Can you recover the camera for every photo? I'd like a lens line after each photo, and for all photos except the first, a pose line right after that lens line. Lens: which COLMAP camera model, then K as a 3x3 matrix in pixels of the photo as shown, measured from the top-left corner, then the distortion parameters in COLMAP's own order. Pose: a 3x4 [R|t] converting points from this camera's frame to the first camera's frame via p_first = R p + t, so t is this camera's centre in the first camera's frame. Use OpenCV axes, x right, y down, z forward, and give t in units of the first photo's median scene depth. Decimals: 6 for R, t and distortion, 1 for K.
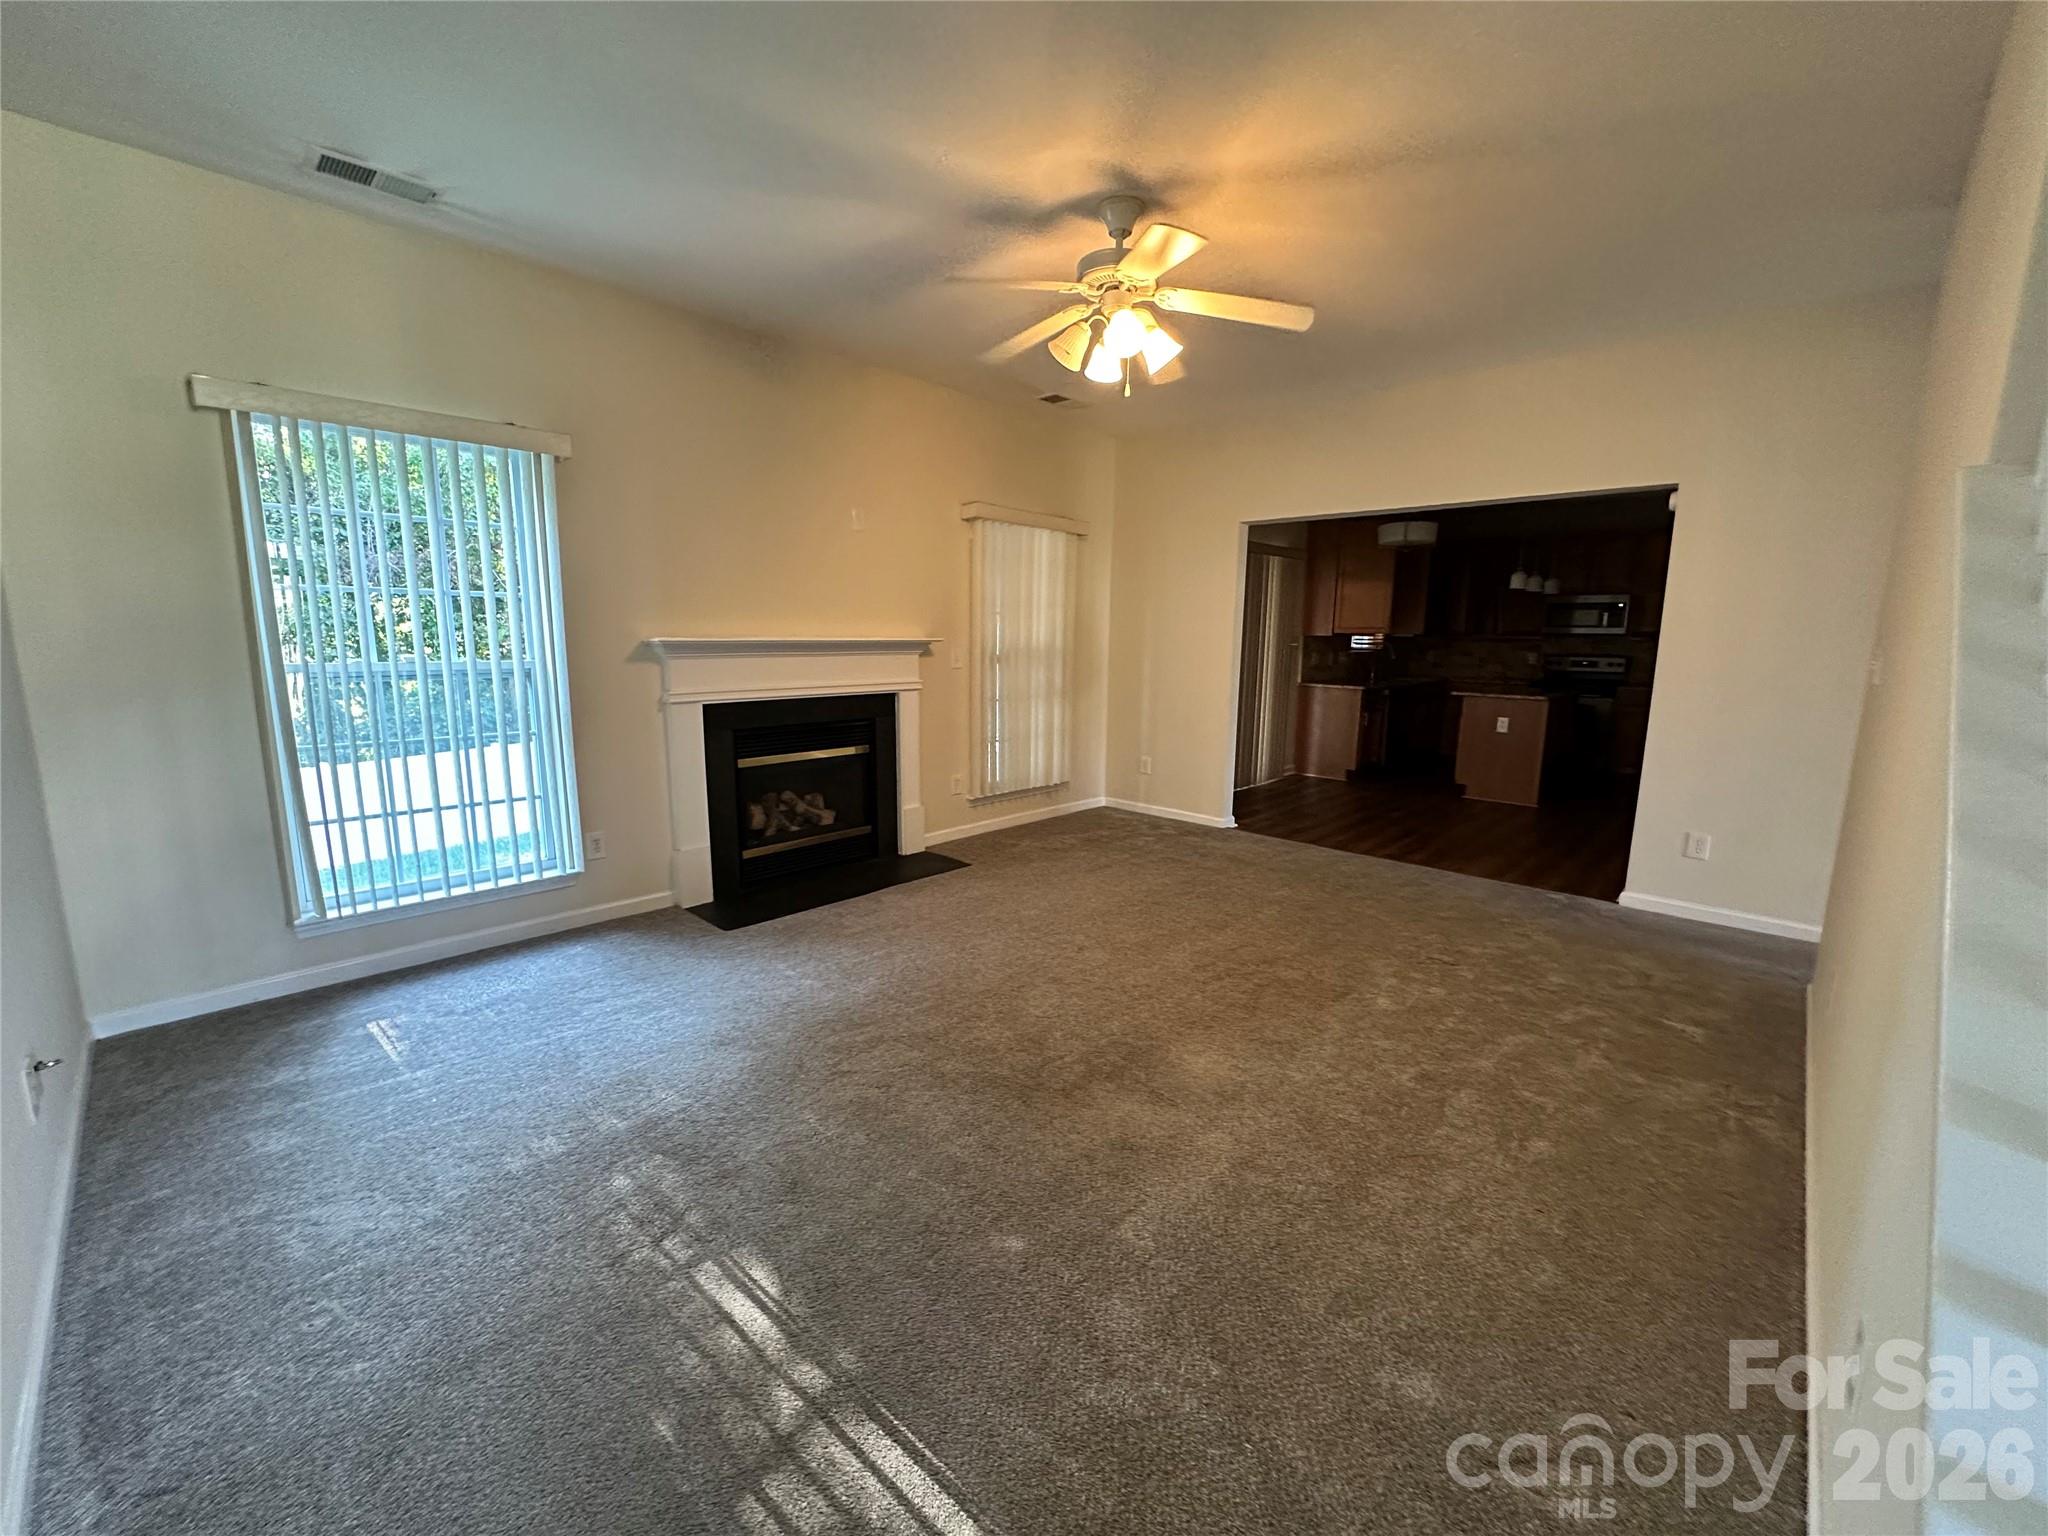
lens RADIAL K [[823.4, 0, 1027.8], [0, 823.4, 765.4], [0, 0, 1]] dist [0.000882, 0.000169]
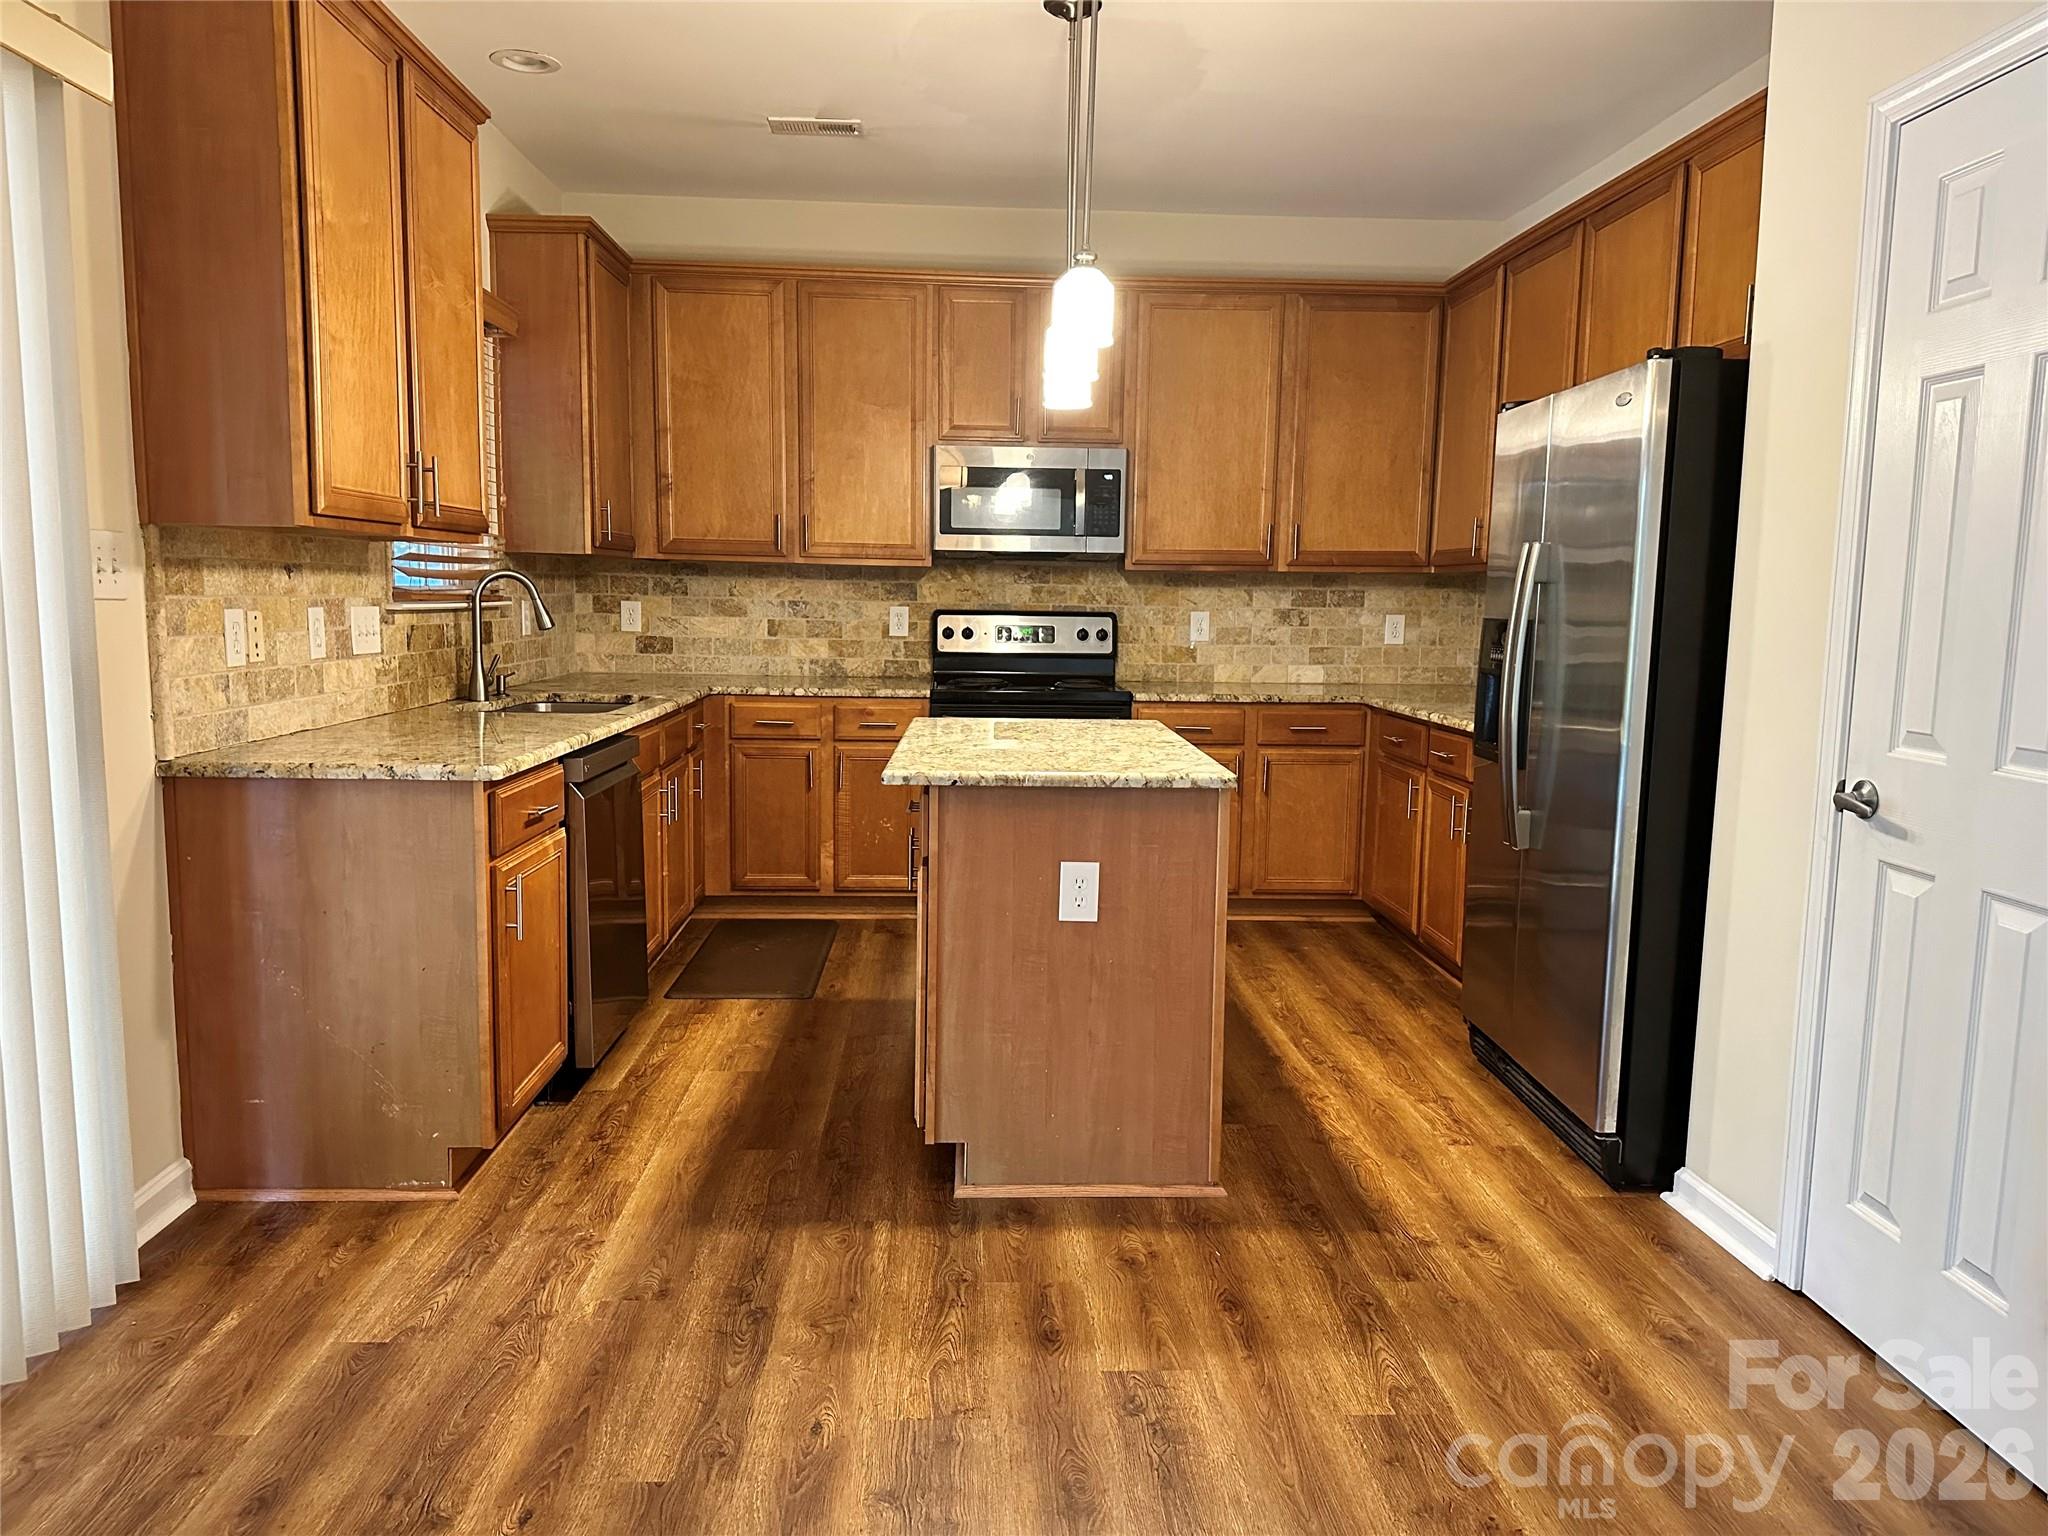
lens RADIAL K [[1428.1, 0, 1025.8], [0, 1428.1, 768.4], [0, 0, 1]] dist [-0.001907, -0.000561]
pose [[0.695974, -0.077653, 0.713856, 0.213855], [0.105049, 0.994450, 0.005758, -0.067708], [-0.710342, 0.070982, 0.700269, 0.561845]]
